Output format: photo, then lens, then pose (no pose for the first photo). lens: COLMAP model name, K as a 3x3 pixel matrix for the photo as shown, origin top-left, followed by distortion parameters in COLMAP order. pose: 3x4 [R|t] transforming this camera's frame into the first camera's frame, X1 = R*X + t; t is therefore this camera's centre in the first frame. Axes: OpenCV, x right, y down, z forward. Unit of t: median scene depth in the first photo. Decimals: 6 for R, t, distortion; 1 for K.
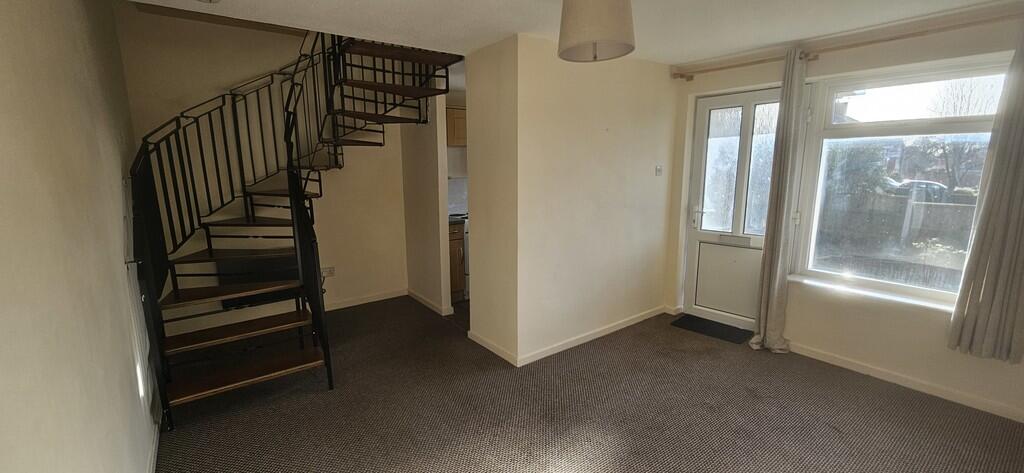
lens RADIAL K [[417.2, 0, 512.0], [0, 417.2, 236.5], [0, 0, 1]] dist [0.000093, -0.000012]
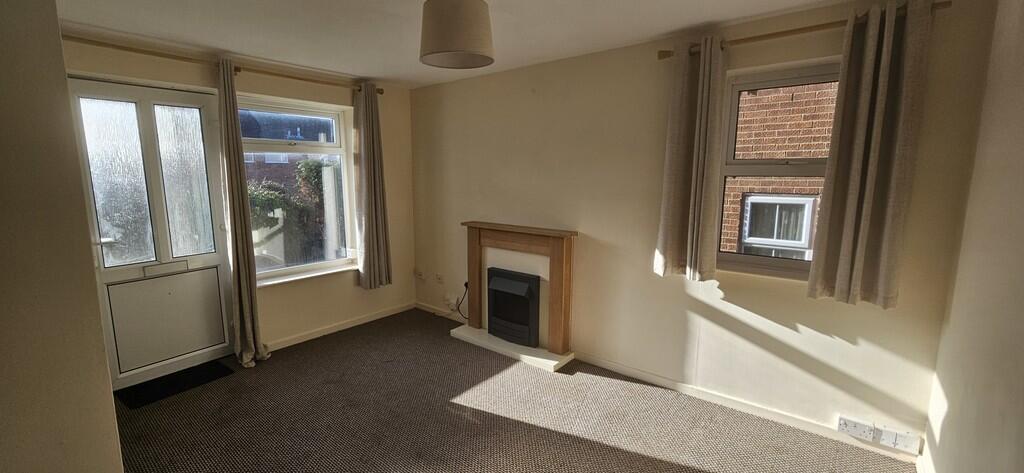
lens RADIAL K [[417.2, 0, 512.0], [0, 417.2, 236.5], [0, 0, 1]] dist [0.000093, -0.000012]
pose [[-0.227109, -0.145075, 0.963003, -0.431274], [0.166335, 0.968534, 0.185135, -0.098090], [-0.959559, 0.202227, -0.195831, 0.551366]]
